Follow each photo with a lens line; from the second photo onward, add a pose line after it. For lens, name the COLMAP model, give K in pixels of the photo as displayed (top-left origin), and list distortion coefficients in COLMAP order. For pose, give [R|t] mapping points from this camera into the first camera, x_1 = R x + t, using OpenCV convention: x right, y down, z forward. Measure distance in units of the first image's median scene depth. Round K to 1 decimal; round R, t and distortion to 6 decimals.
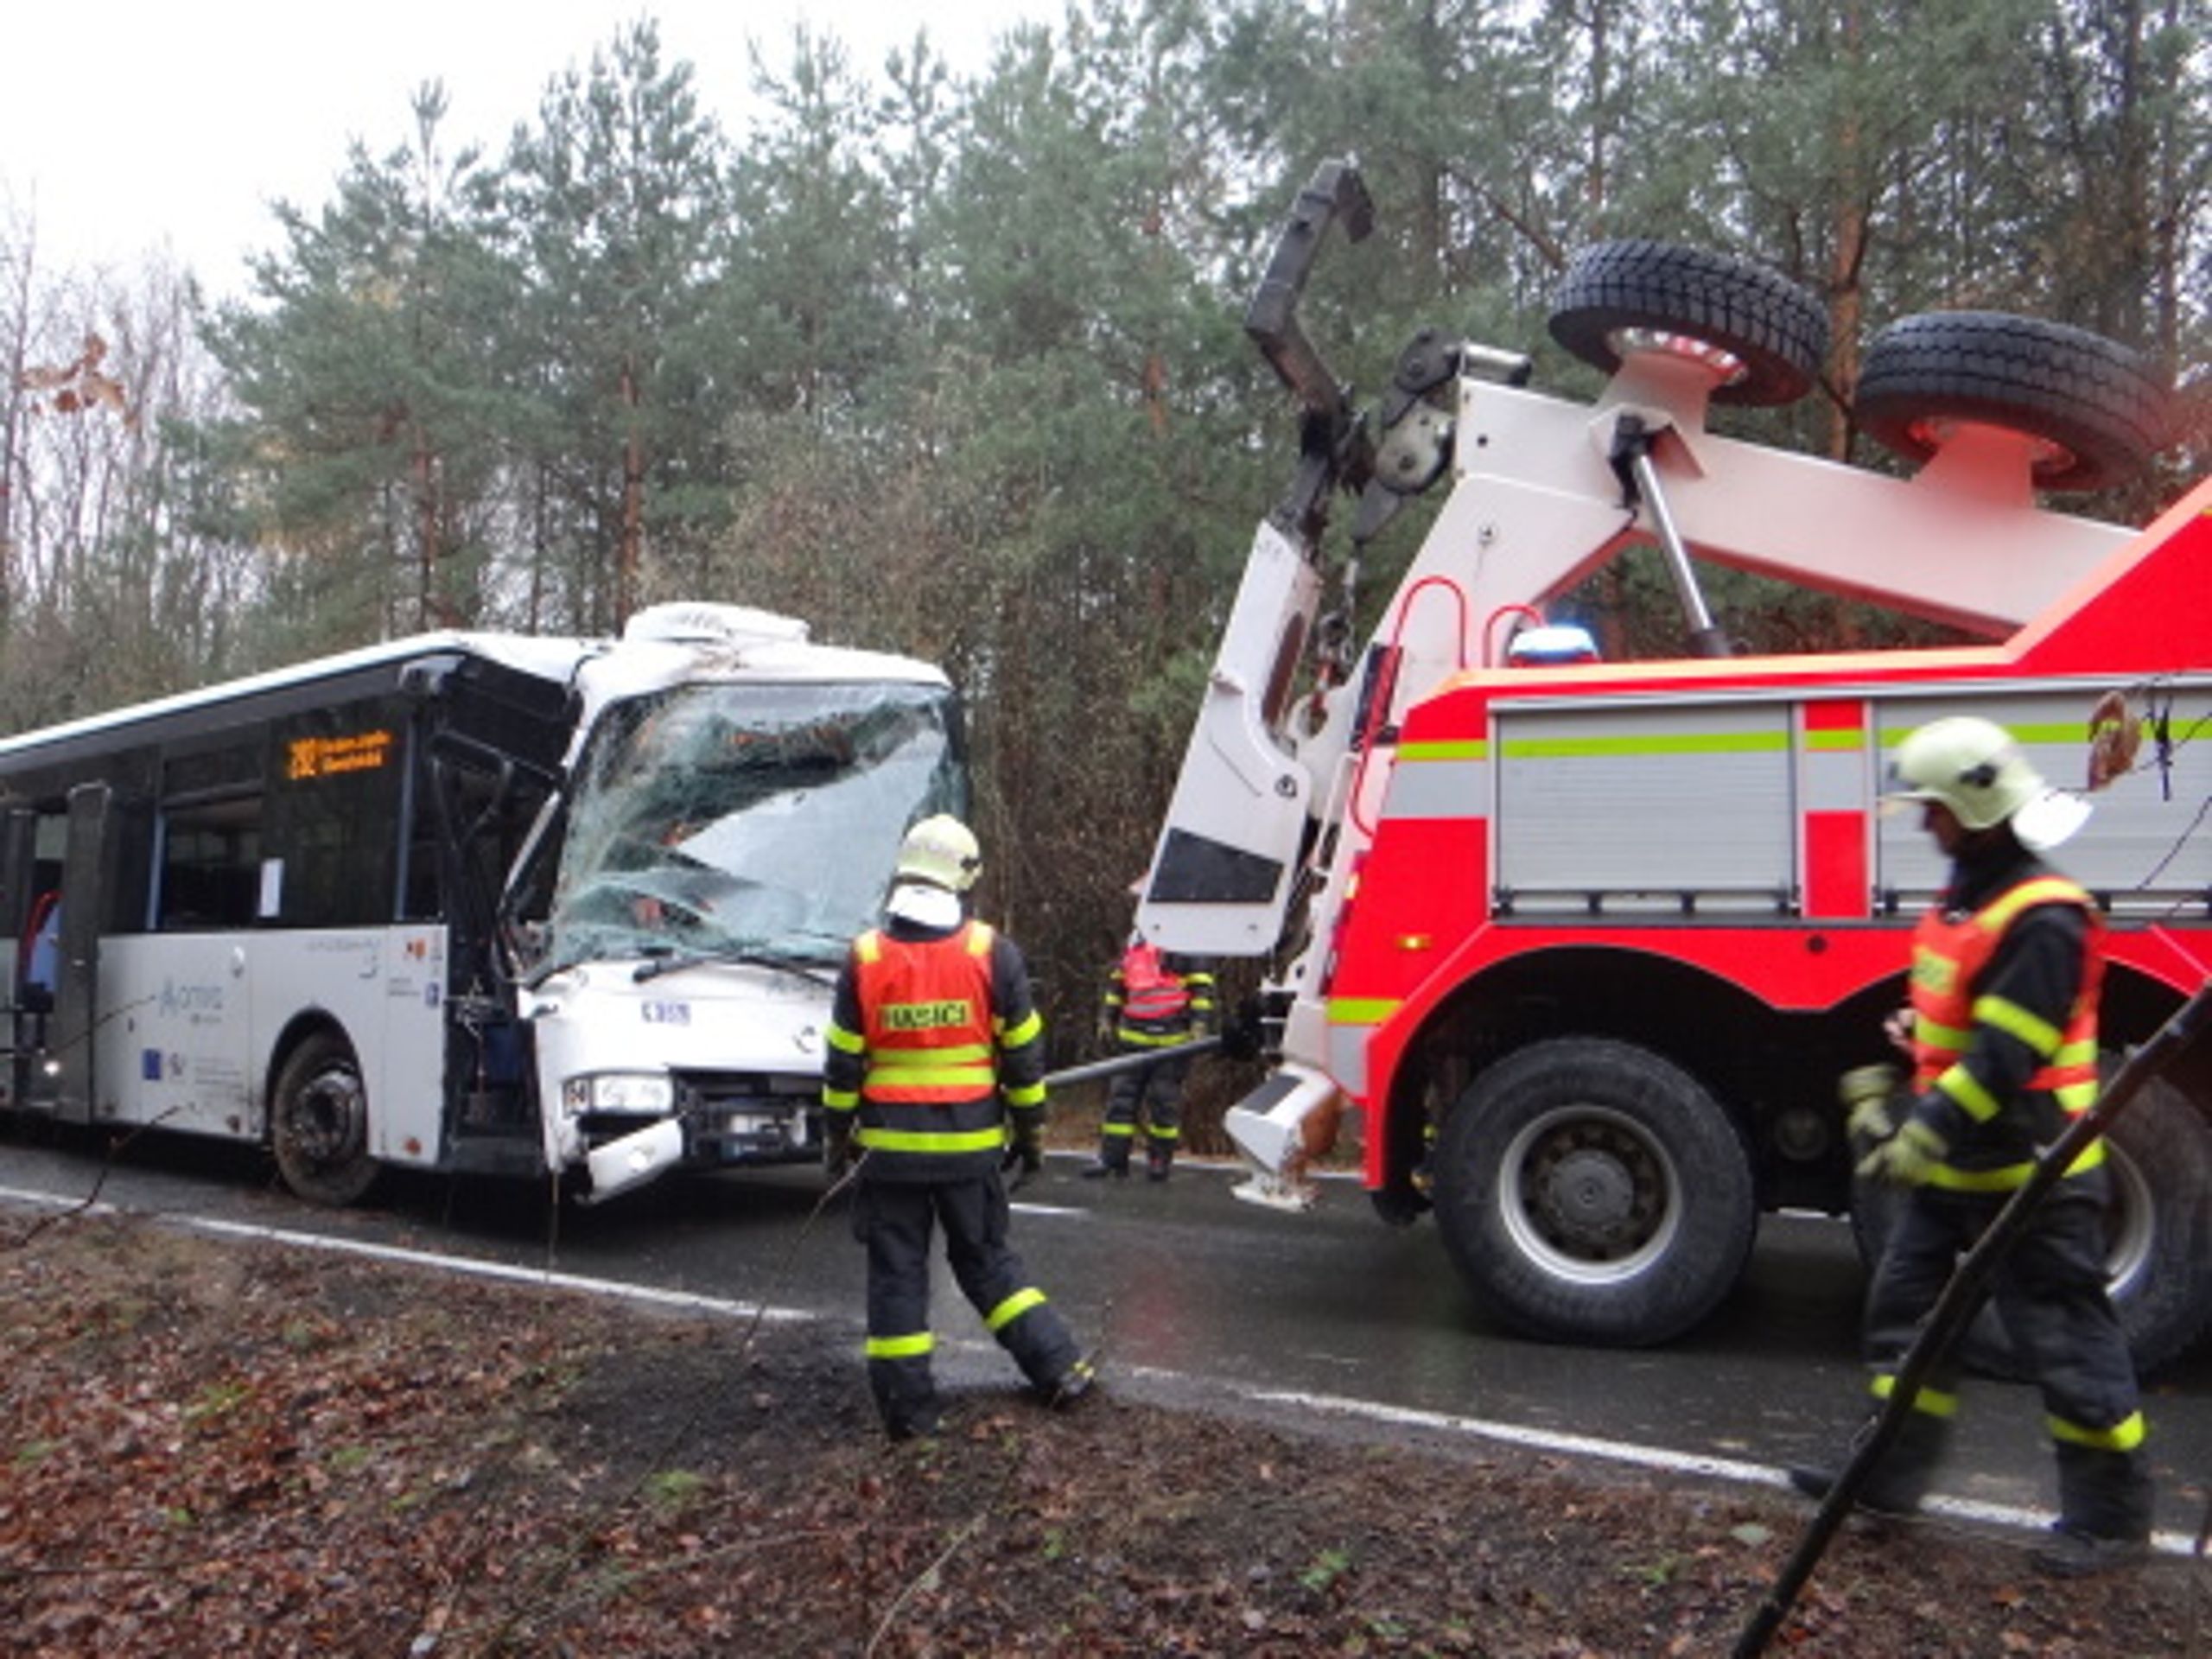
lens RADIAL K [[1876.5, 0, 1106.0], [0, 1876.5, 829.5], [0, 0, 1]] dist [-0.000040, -0.003439]
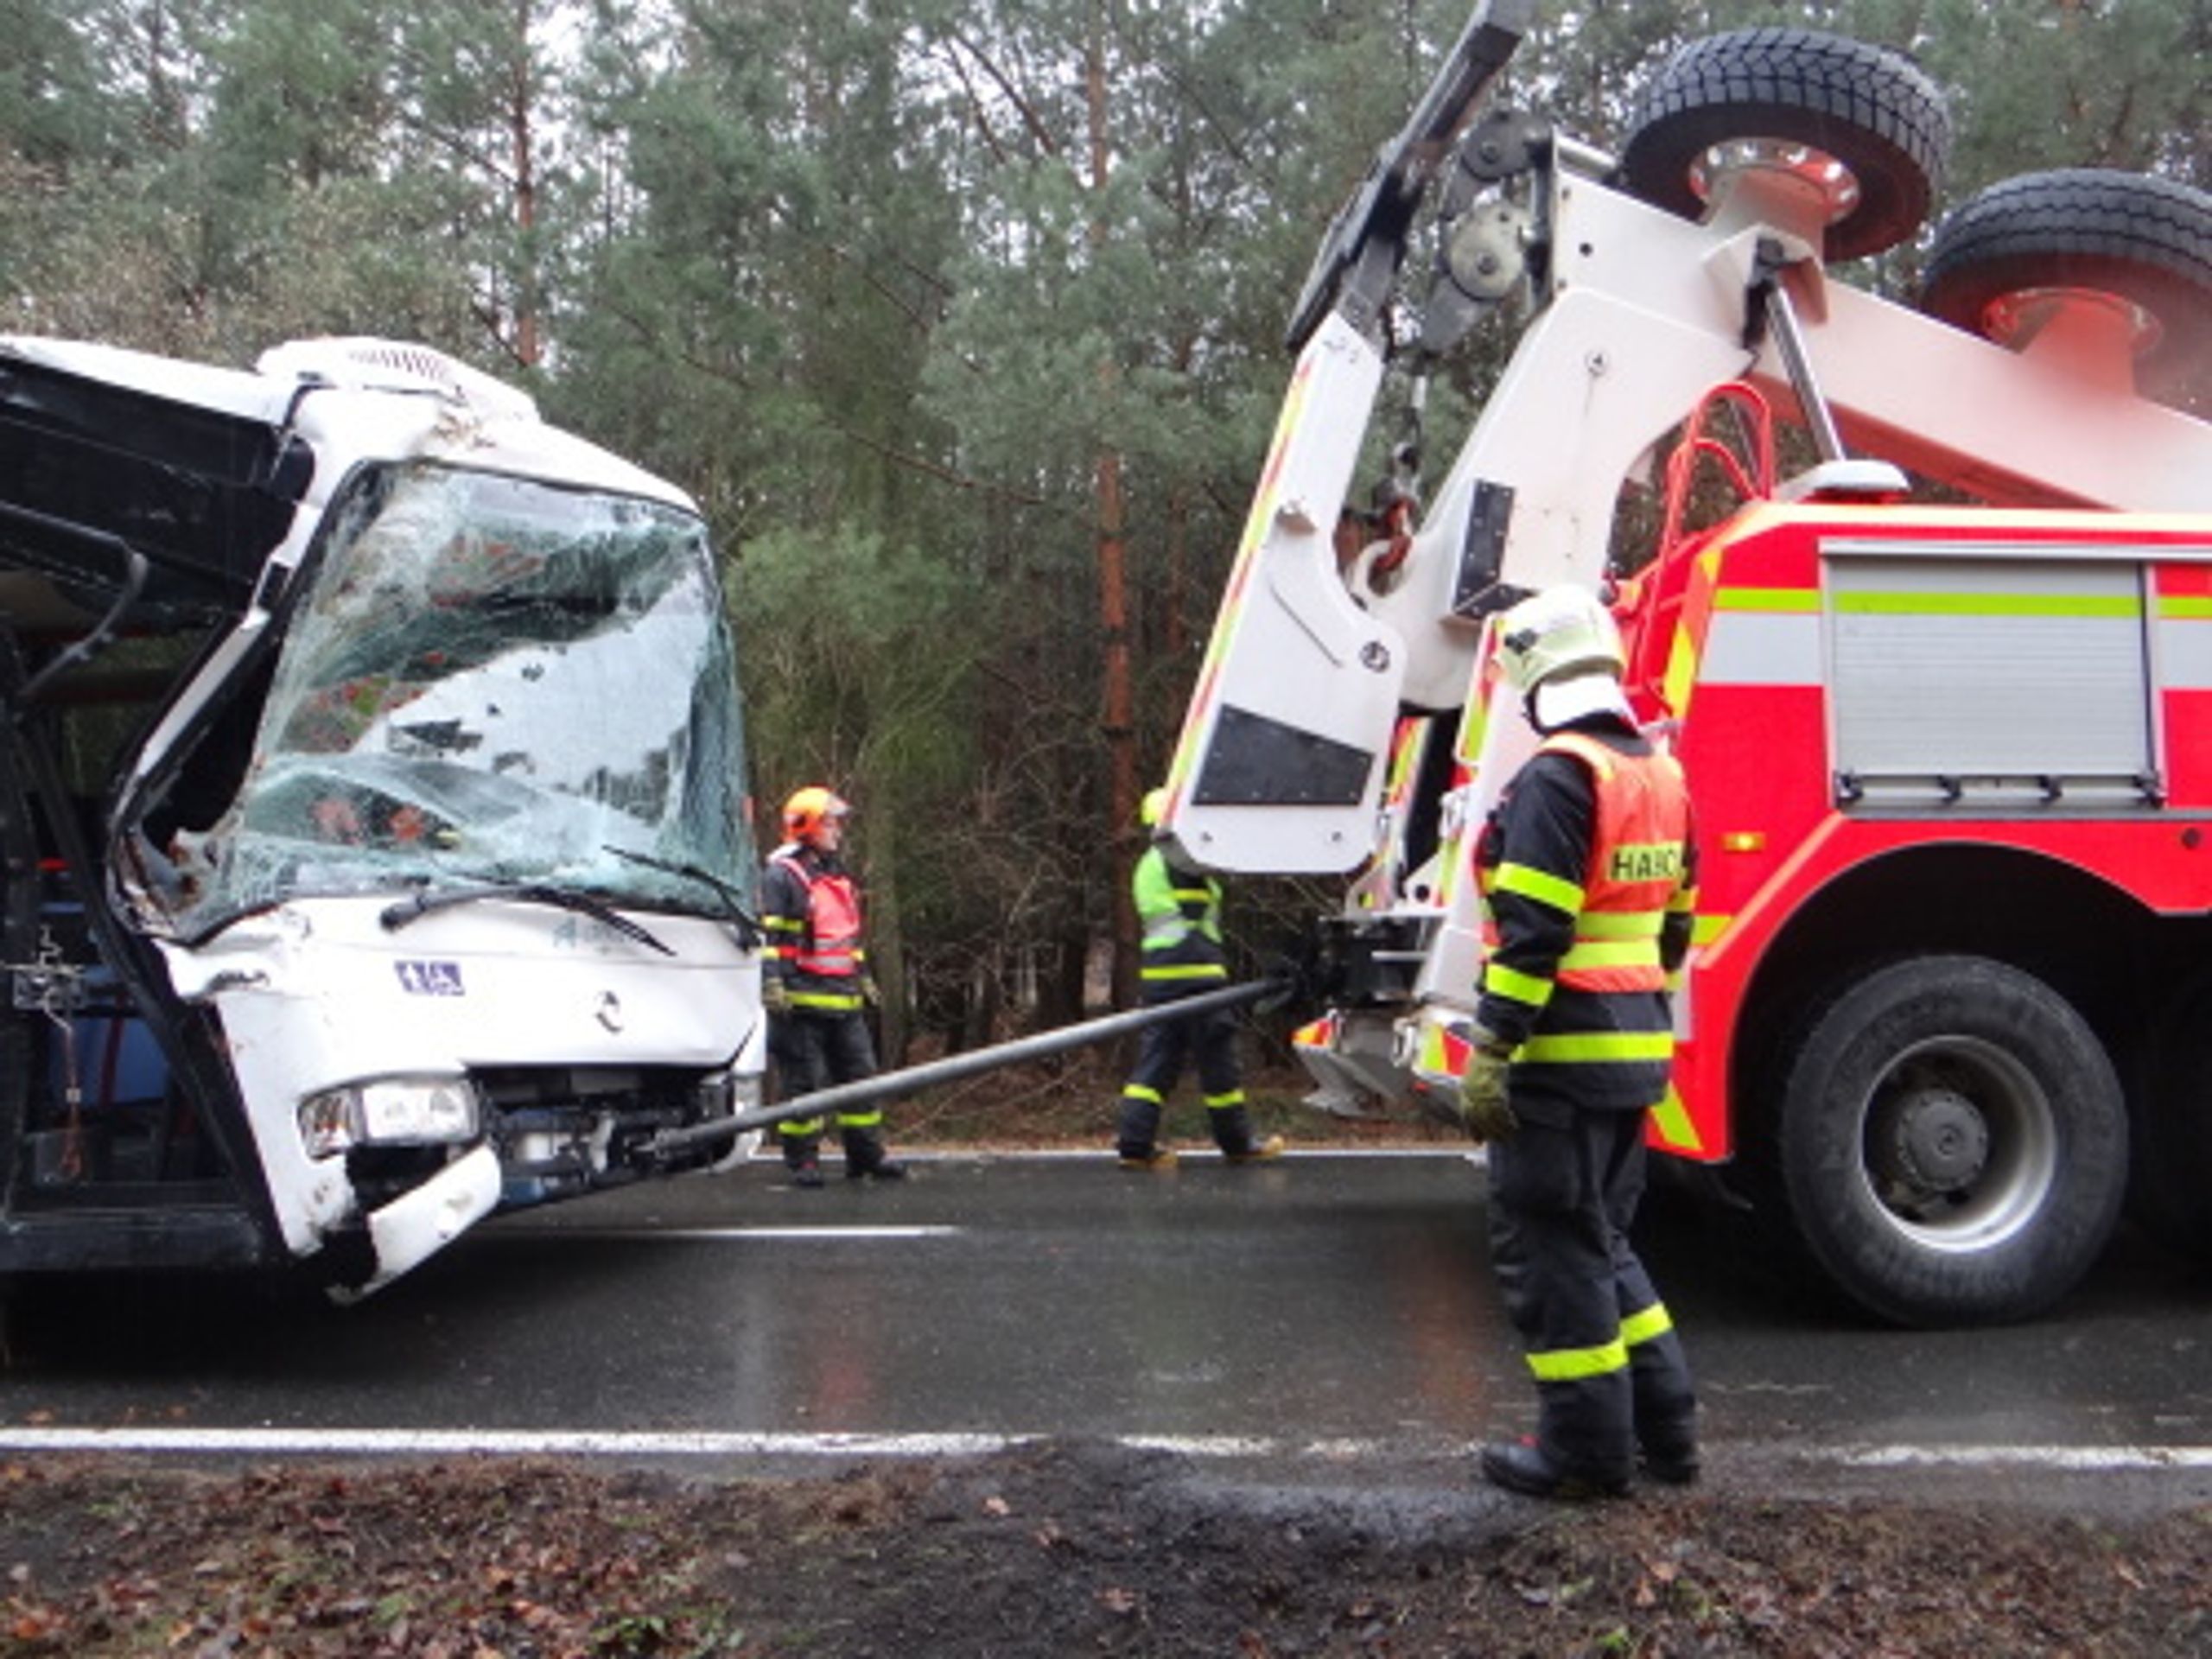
lens RADIAL K [[1821.6, 0, 1106.0], [0, 1821.6, 829.5], [0, 0, 1]] dist [0.015739, 0.005482]
pose [[0.863031, 0.006704, 0.505107, -0.373783], [-0.013329, 0.999866, 0.009503, 0.042506], [-0.504976, -0.014934, 0.863004, 0.393241]]
